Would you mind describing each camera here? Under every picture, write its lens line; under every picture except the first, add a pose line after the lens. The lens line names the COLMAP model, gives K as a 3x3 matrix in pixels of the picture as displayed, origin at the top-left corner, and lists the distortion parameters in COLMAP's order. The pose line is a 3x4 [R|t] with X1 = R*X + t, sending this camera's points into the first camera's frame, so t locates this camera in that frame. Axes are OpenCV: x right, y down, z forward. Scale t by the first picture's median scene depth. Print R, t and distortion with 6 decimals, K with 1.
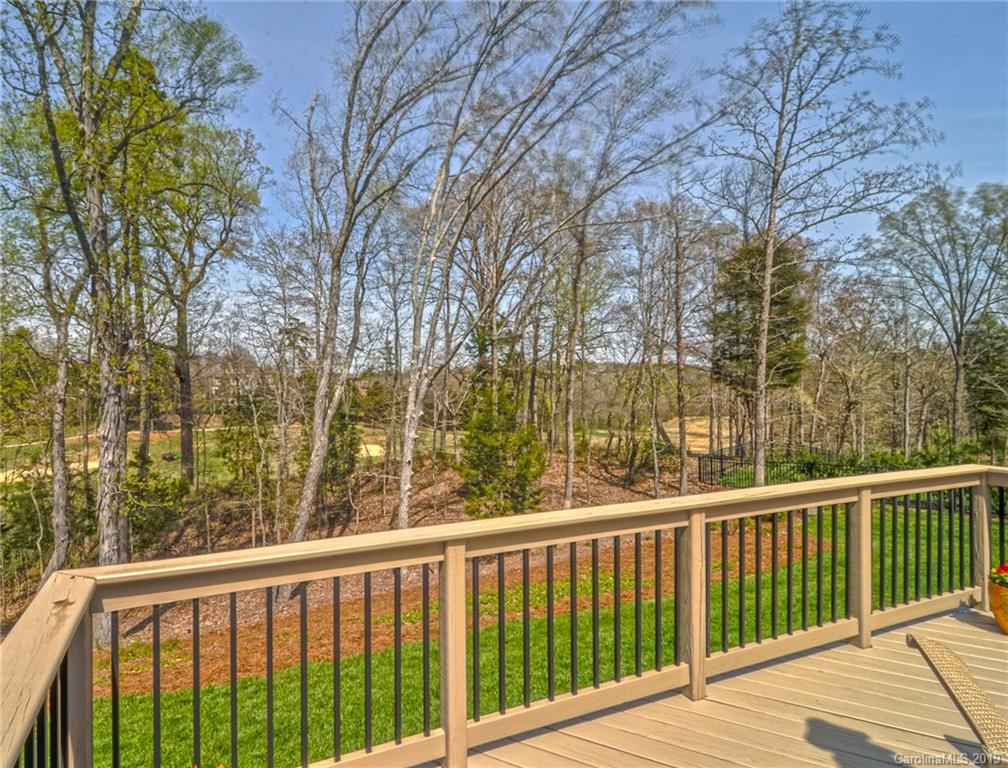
lens RADIAL K [[547.7, 0, 425.4], [0, 547.7, 386.0], [0, 0, 1]] dist [0.019844, -0.000249]
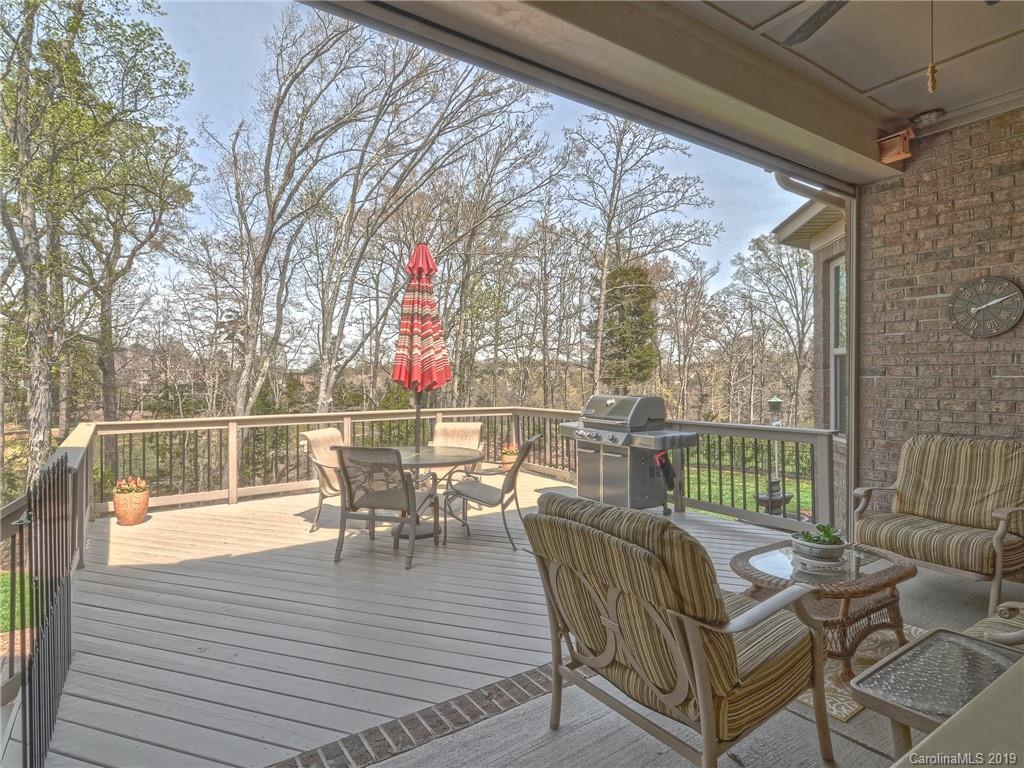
lens RADIAL K [[551.7, 0, 479.1], [0, 551.7, 383.3], [0, 0, 1]] dist [0.017073, -0.012876]
pose [[0.984077, 0.005292, 0.177664, 0.052054], [-0.005454, 0.999985, 0.000426, 0.005528], [-0.177659, -0.001388, 0.984091, -0.130971]]
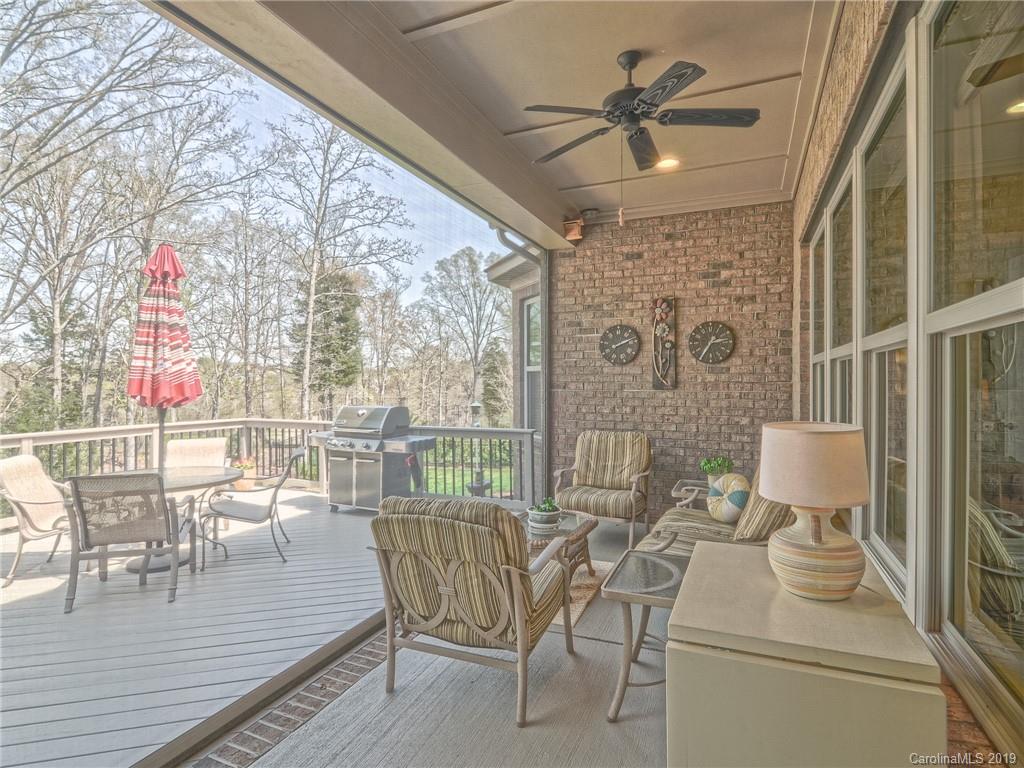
lens RADIAL K [[546.5, 0, 507.6], [0, 546.5, 385.9], [0, 0, 1]] dist [0.017546, -0.014518]
pose [[0.719224, 0.003623, 0.694769, 0.029540], [-0.001629, 0.999992, -0.003529, 0.002844], [-0.694777, 0.001406, 0.719224, -0.136355]]
